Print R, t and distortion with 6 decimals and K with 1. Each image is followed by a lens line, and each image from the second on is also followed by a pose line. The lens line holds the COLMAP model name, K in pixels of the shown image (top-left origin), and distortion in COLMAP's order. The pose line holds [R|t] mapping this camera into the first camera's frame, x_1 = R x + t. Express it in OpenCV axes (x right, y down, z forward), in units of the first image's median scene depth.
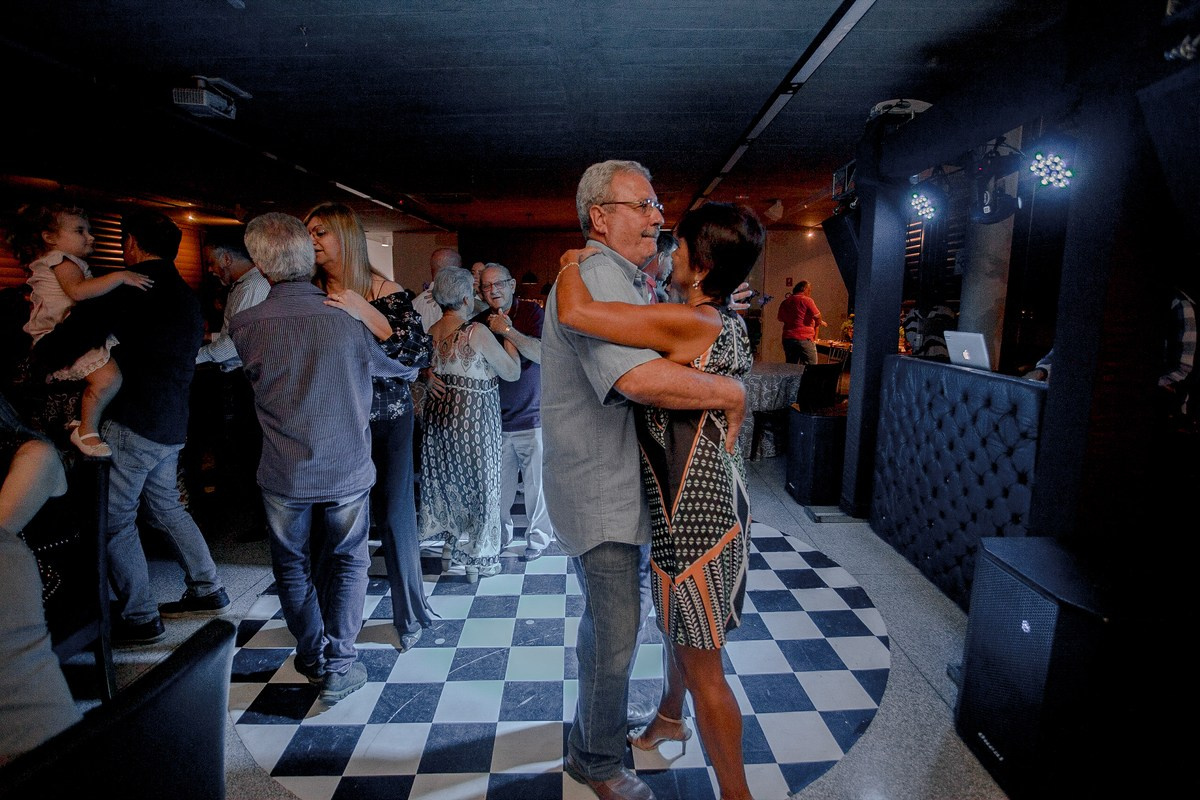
lens RADIAL K [[589.6, 0, 600.0], [0, 589.6, 400.0], [0, 0, 1]] dist [-0.068011, 0.000360]
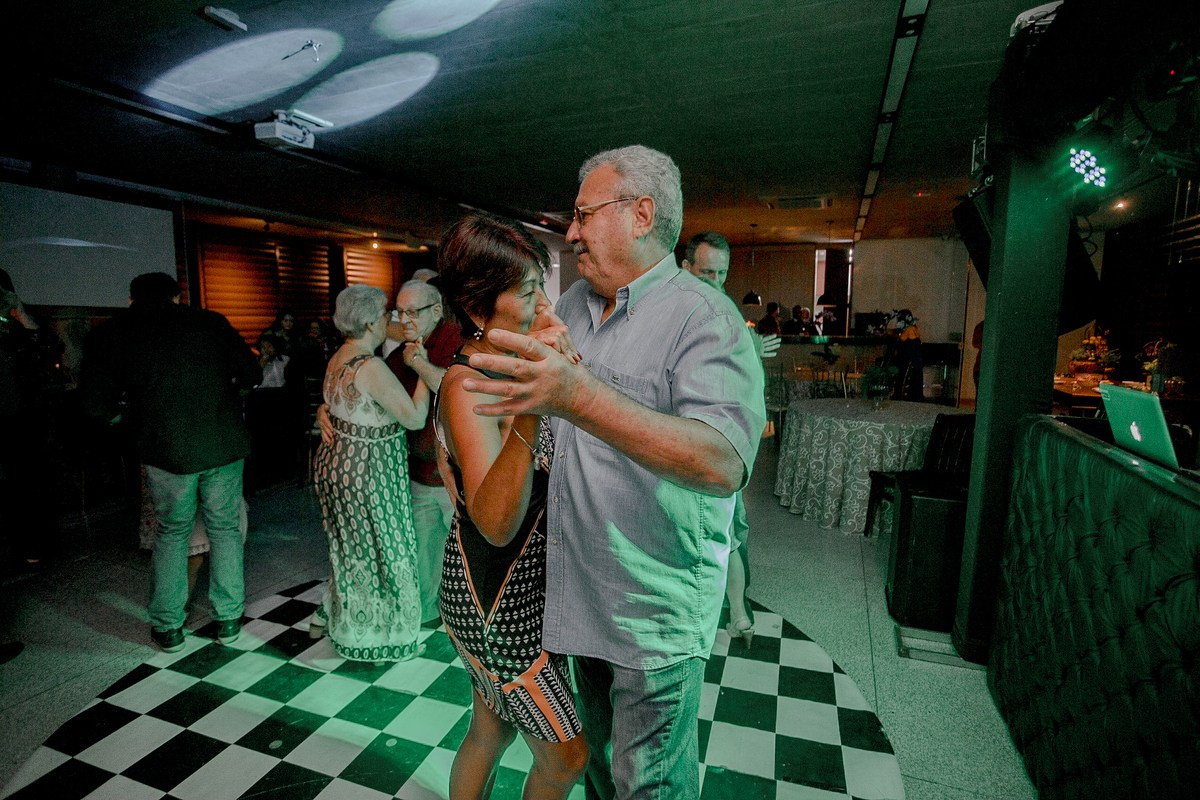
lens RADIAL K [[579.9, 0, 600.0], [0, 579.9, 400.0], [0, 0, 1]] dist [-0.049740, 0.000477]
pose [[0.933402, 0.046269, -0.355837, 0.292923], [-0.056737, 0.998208, -0.019033, -0.057034], [0.354318, 0.037955, 0.934354, 0.285416]]
